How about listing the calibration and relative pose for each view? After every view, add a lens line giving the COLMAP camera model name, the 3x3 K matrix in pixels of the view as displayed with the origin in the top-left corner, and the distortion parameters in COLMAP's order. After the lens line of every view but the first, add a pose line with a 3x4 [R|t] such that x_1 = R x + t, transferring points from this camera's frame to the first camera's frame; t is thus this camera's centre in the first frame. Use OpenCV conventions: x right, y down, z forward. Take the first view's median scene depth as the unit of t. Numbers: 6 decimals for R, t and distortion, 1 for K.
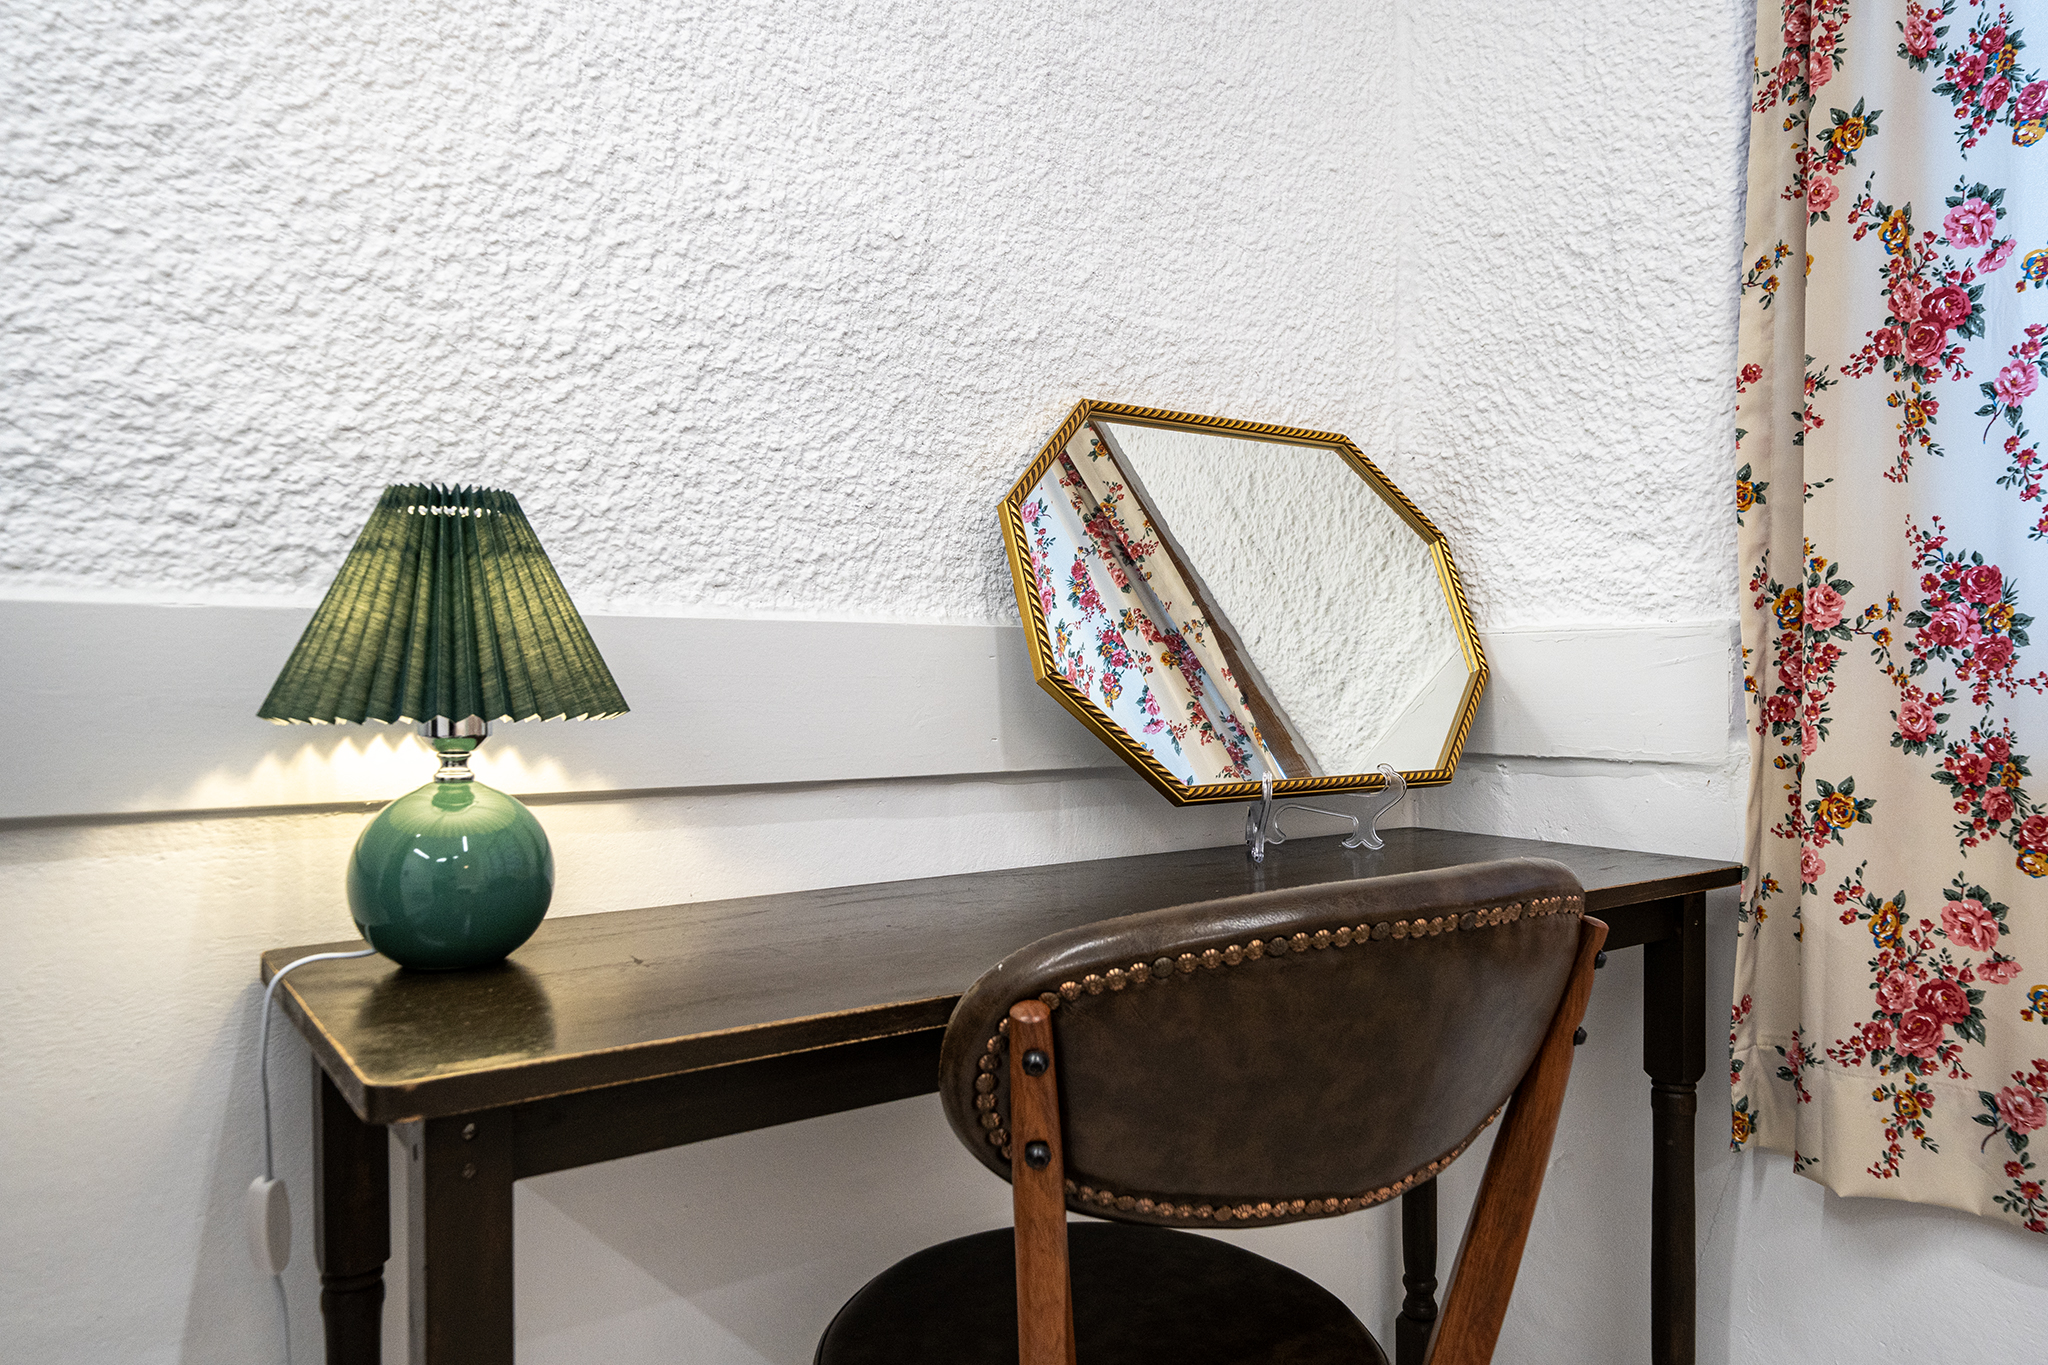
lens RADIAL K [[1378.9, 0, 1024.0], [0, 1378.9, 682.5], [0, 0, 1]] dist [0.004210, 0.000917]
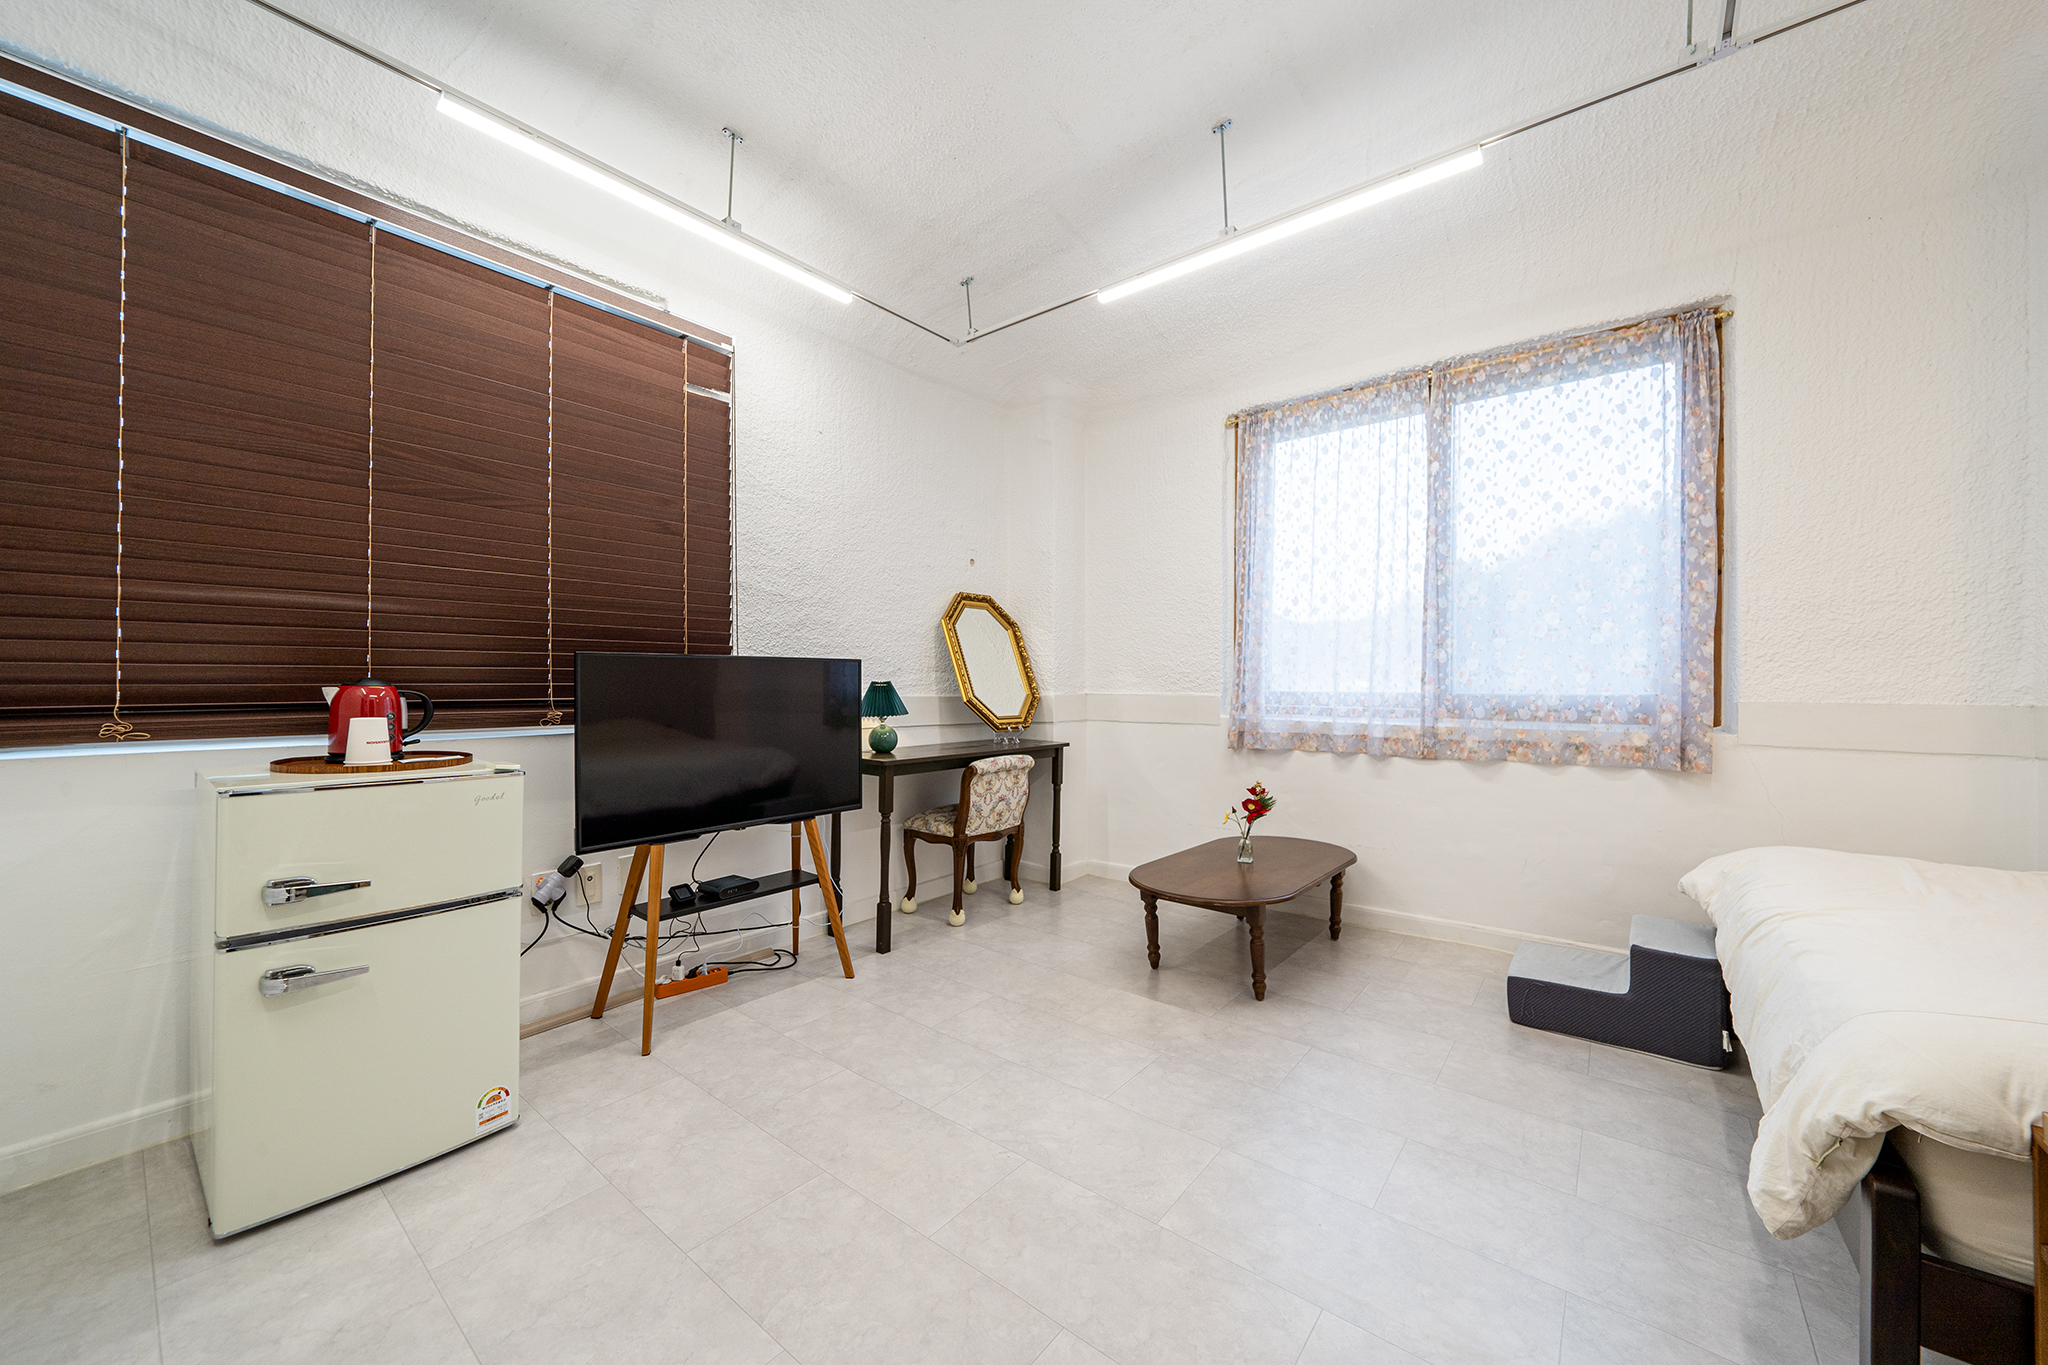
lens RADIAL K [[720.1, 0, 1024.0], [0, 720.1, 682.5], [0, 0, 1]] dist [0.000417, 0.000008]
pose [[0.955233, 0.015128, 0.295467, -0.756420], [-0.010531, 0.999798, -0.017144, -0.075470], [-0.295666, 0.013264, 0.955199, -2.373885]]
